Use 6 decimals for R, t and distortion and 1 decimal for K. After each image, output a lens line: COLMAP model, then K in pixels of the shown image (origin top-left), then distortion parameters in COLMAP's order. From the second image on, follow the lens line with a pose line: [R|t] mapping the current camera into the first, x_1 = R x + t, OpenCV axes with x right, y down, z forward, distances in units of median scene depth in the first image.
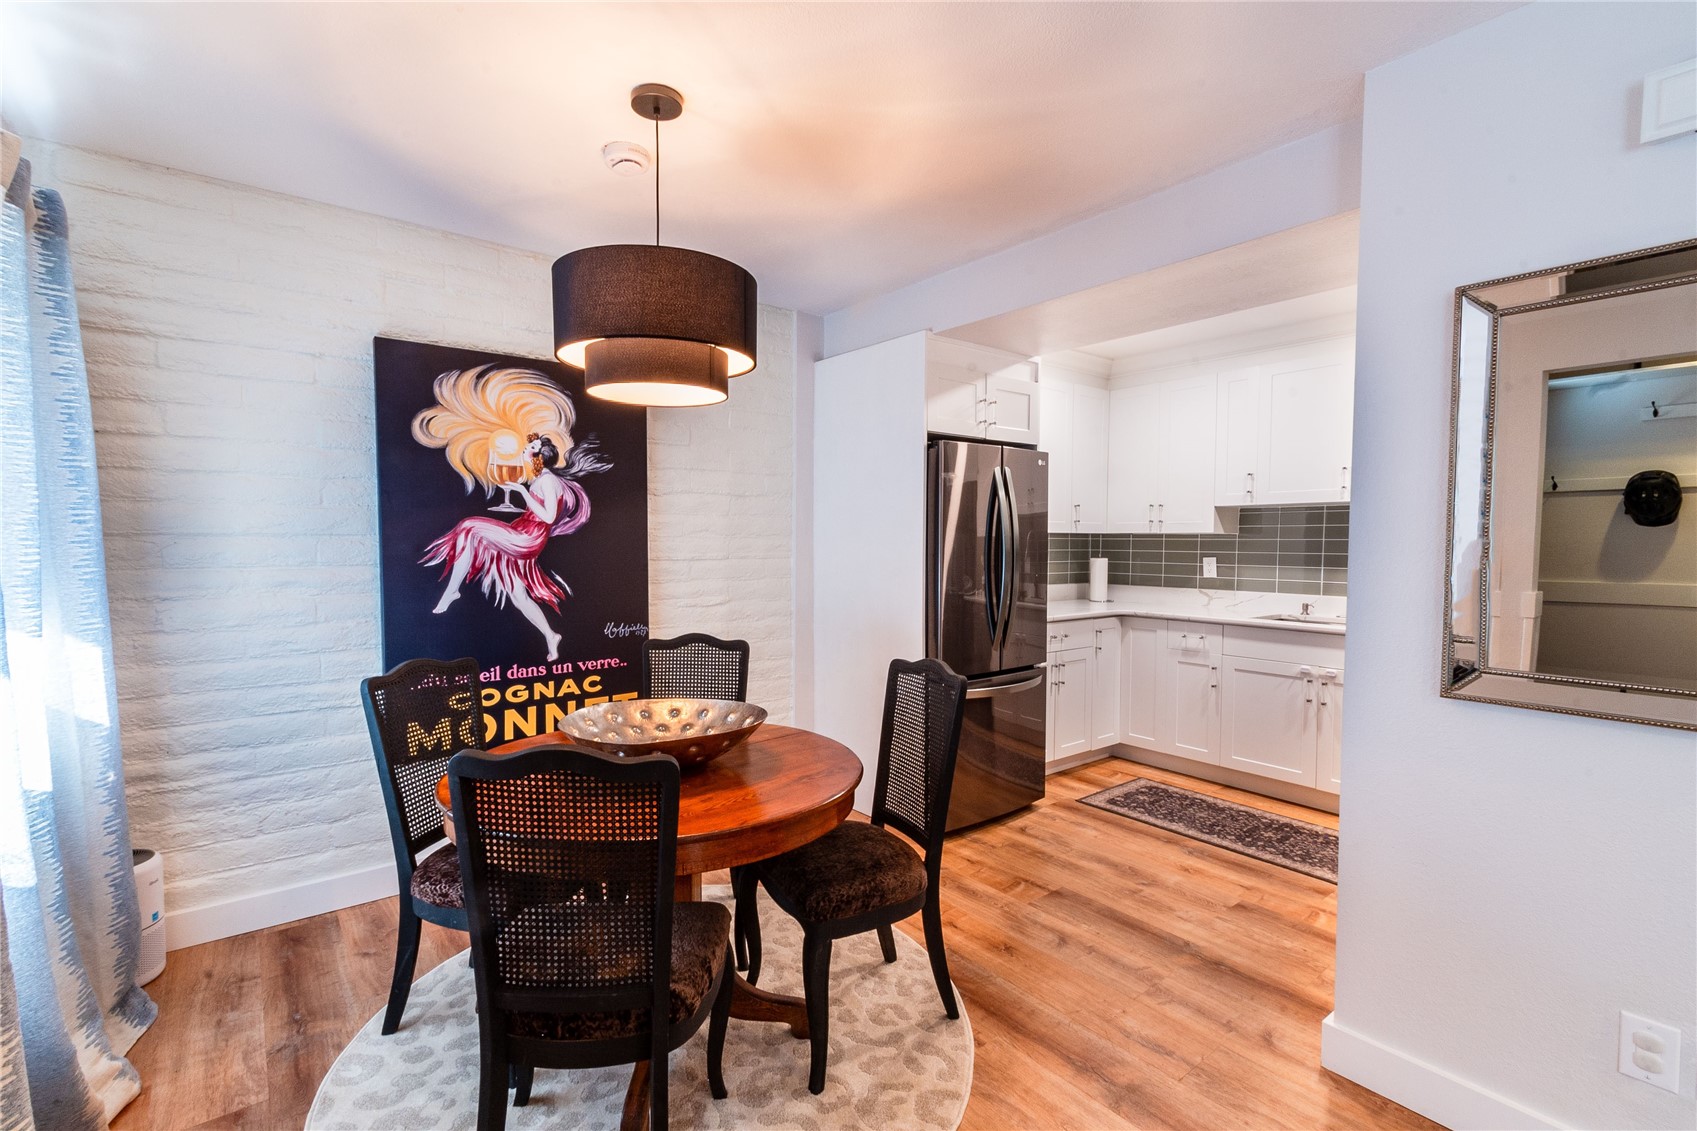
lens RADIAL K [[737.4, 0, 834.4], [0, 737.4, 574.3], [0, 0, 1]] dist [0.005256, -0.004336]
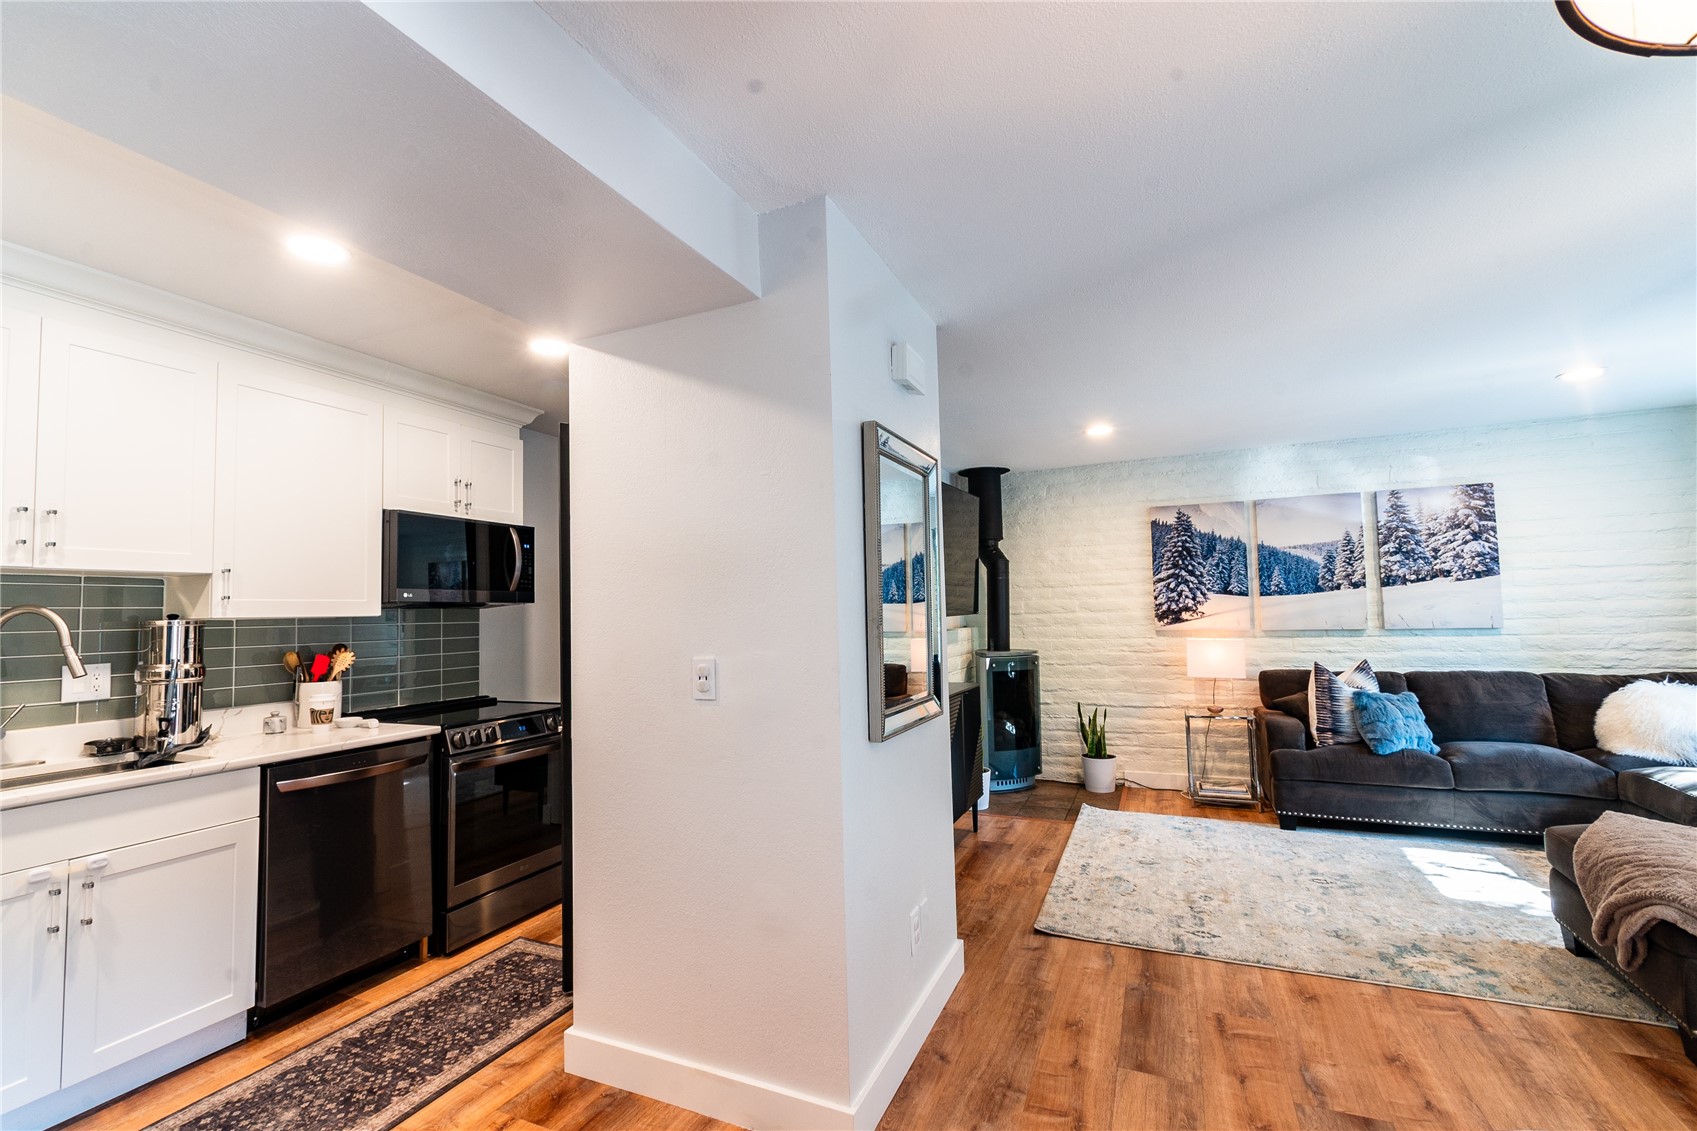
lens RADIAL K [[737.4, 0, 830.1], [0, 737.4, 570.3], [0, 0, 1]] dist [0.005256, -0.004336]
pose [[-0.480371, 0.058309, 0.875125, -0.126356], [0.060152, 0.997628, -0.033452, -0.041262], [-0.875000, 0.036571, -0.482739, 0.778772]]
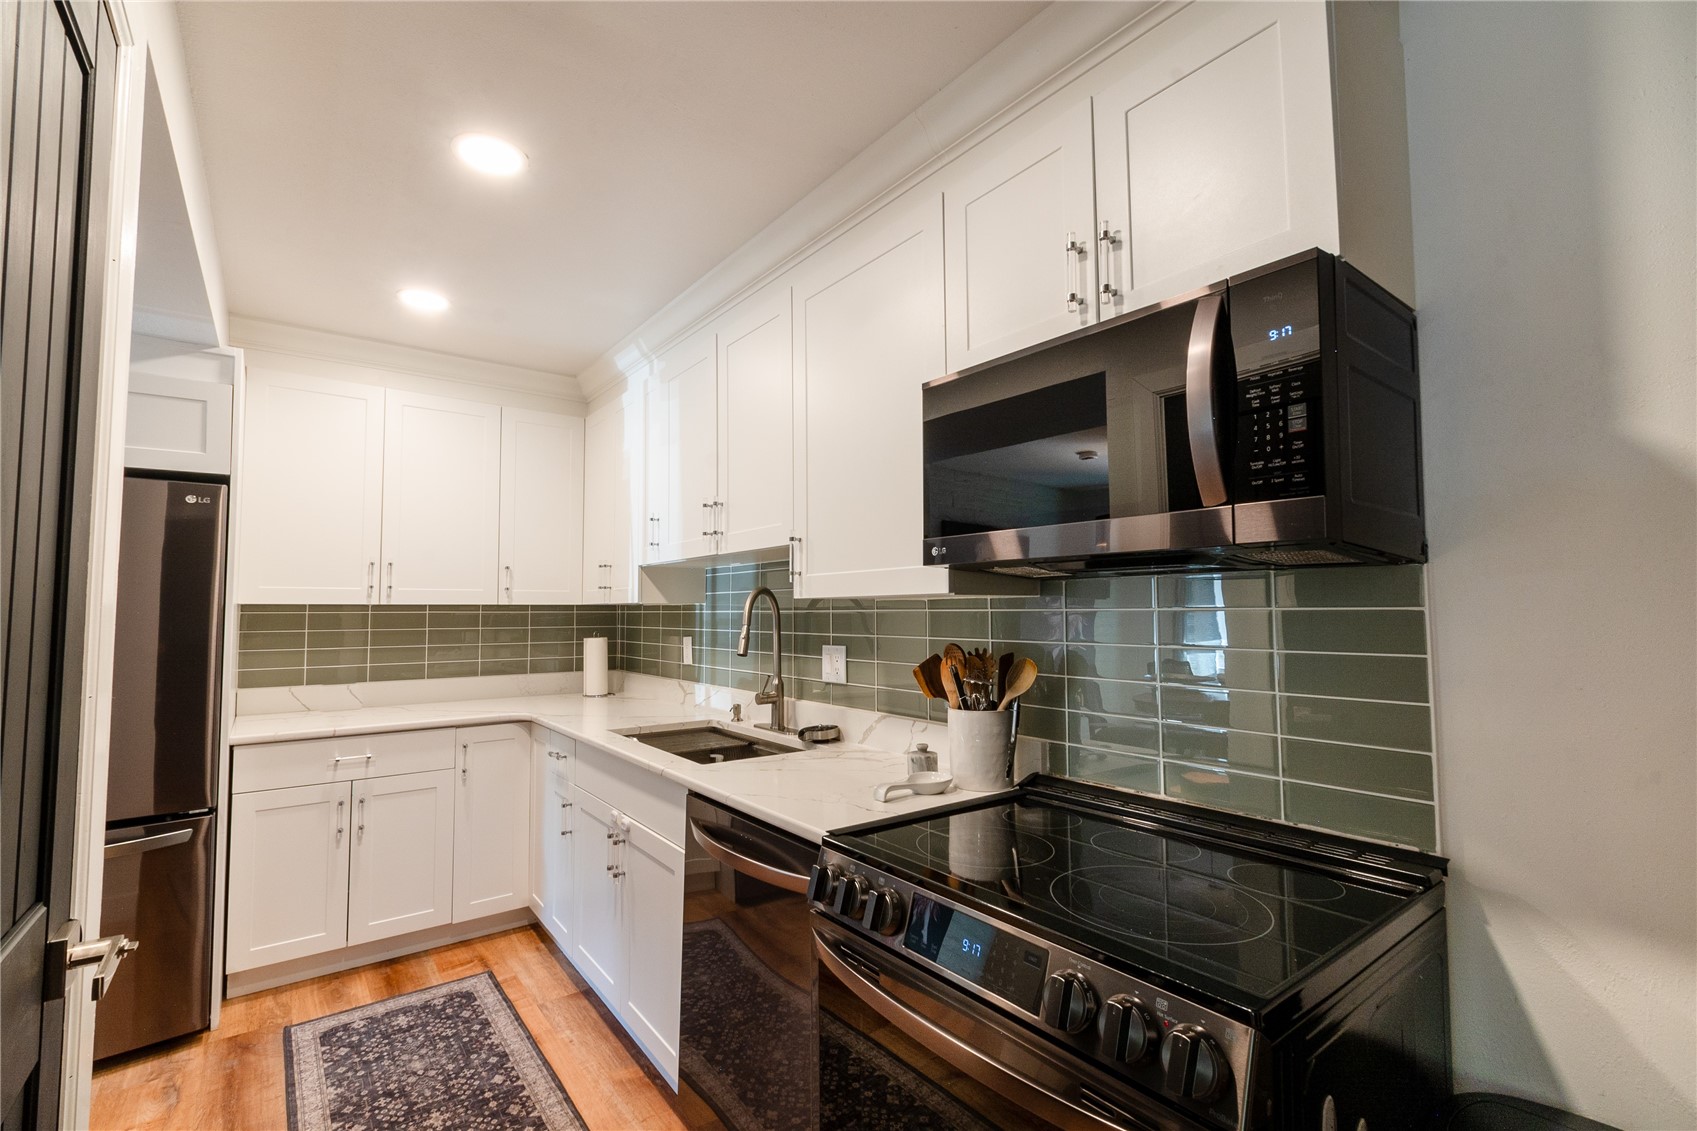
lens RADIAL K [[737.4, 0, 840.2], [0, 737.4, 567.3], [0, 0, 1]] dist [0.005256, -0.004336]
pose [[0.999924, -0.007624, 0.009644, 0.865293], [0.008600, 0.994373, -0.105588, -0.016809], [-0.008785, 0.105663, 0.994363, 0.353041]]
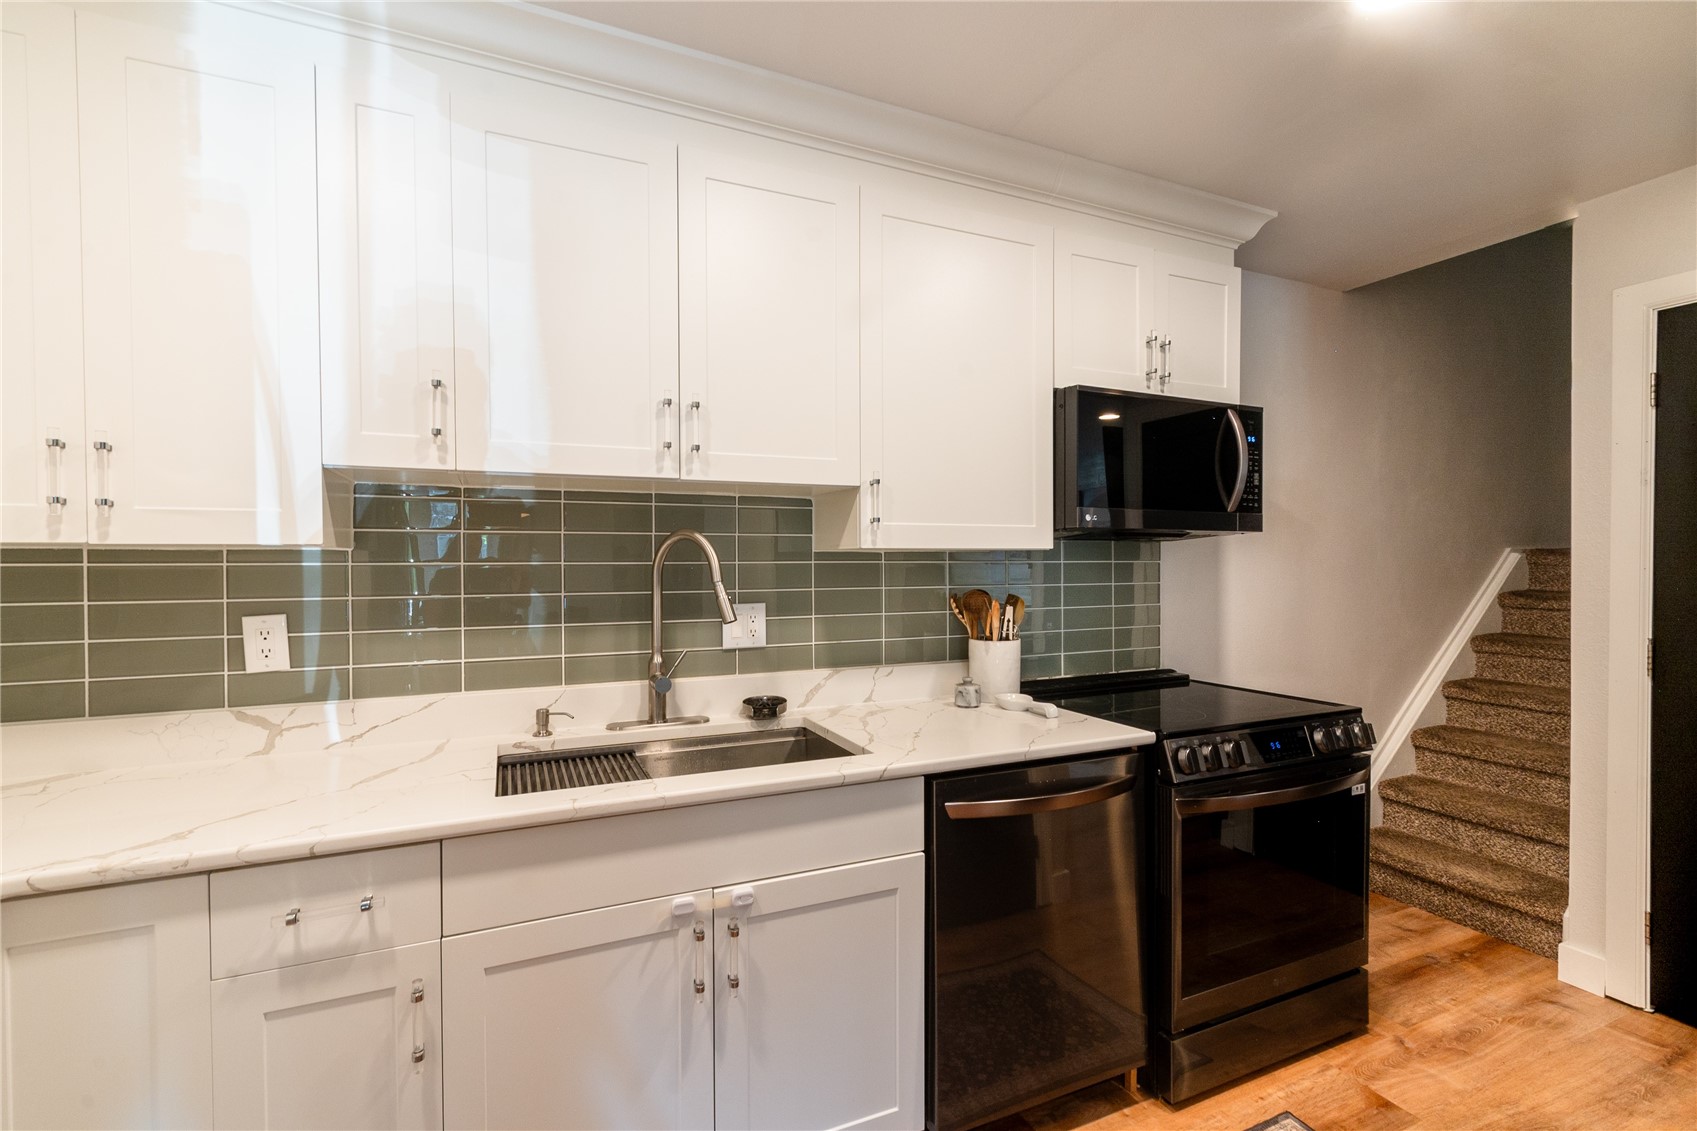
lens RADIAL K [[737.4, 0, 820.5], [0, 737.4, 571.9], [0, 0, 1]] dist [0.005256, -0.004336]
pose [[0.236588, -0.017784, 0.971447, 0.301062], [0.048476, 0.998803, 0.006479, -0.043571], [-0.970400, 0.045559, 0.237167, 0.868659]]
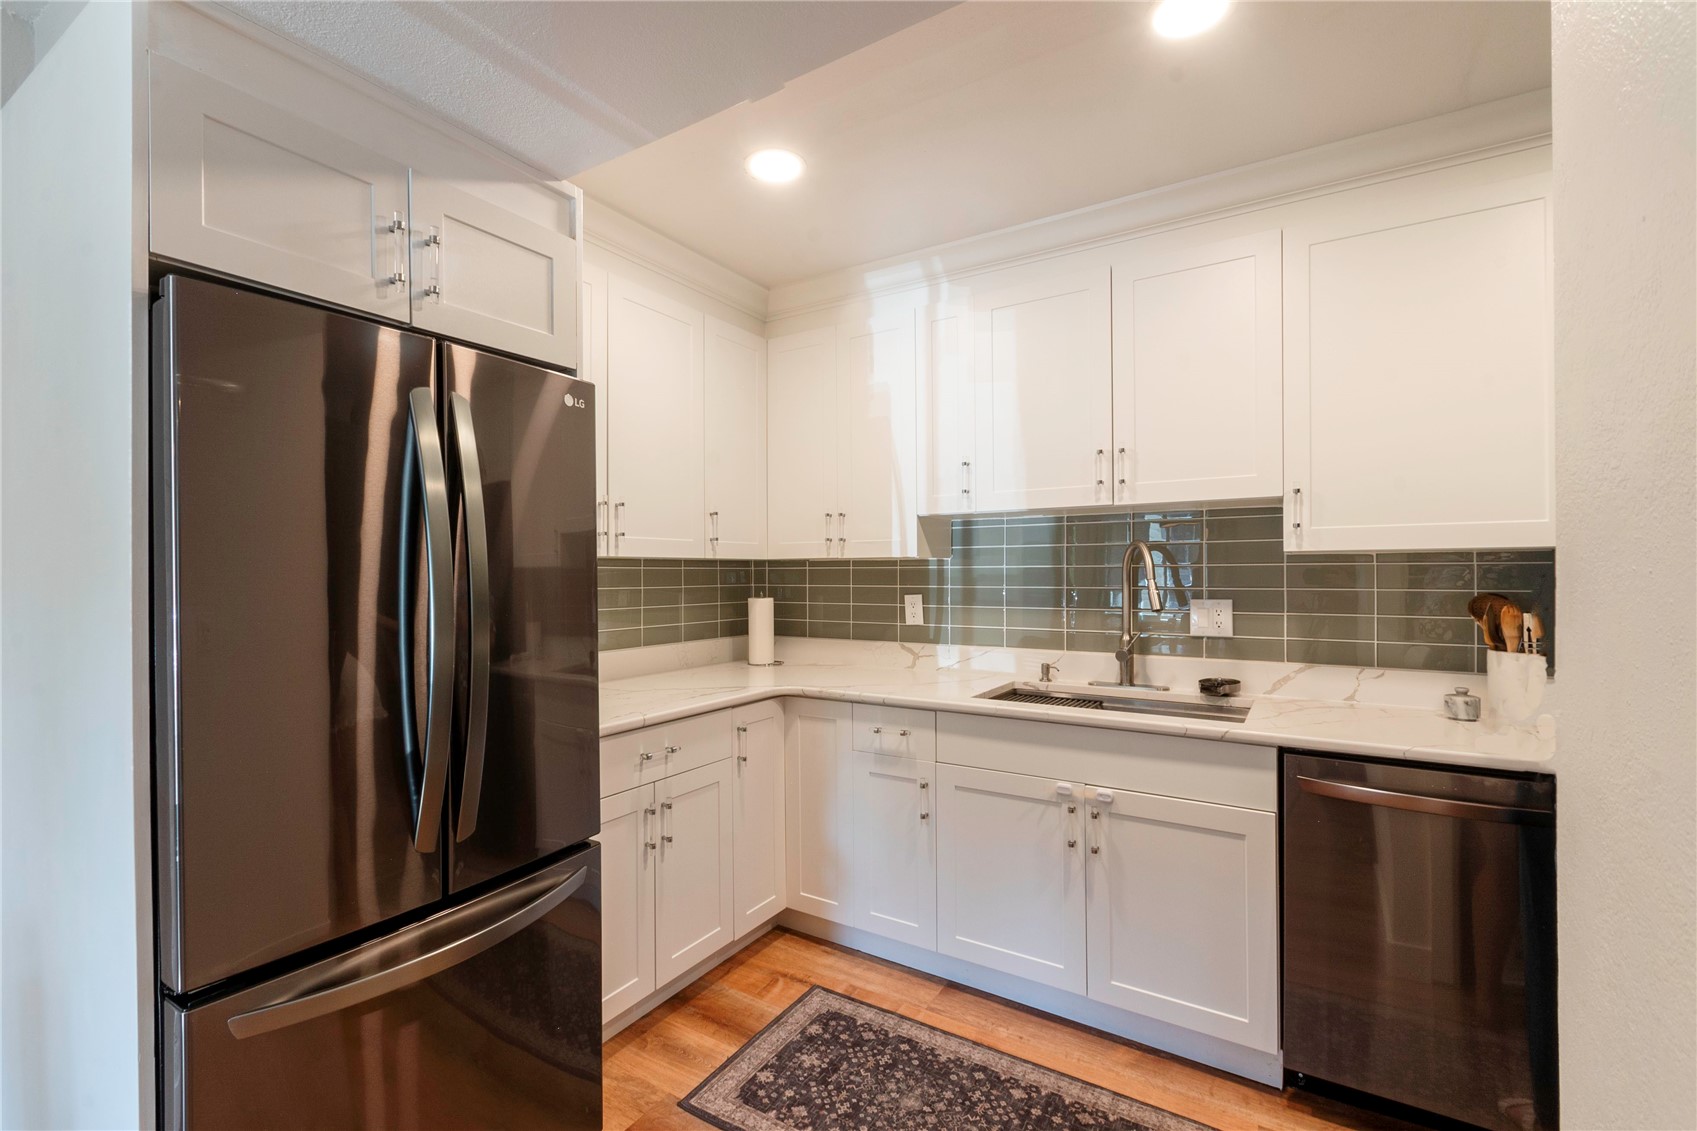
lens RADIAL K [[737.4, 0, 836.2], [0, 737.4, 568.8], [0, 0, 1]] dist [0.005256, -0.004336]
pose [[0.935889, -0.007535, 0.352214, 0.276964], [0.025076, 0.998660, -0.045267, -0.023395], [-0.351401, 0.051197, 0.934824, 0.531023]]
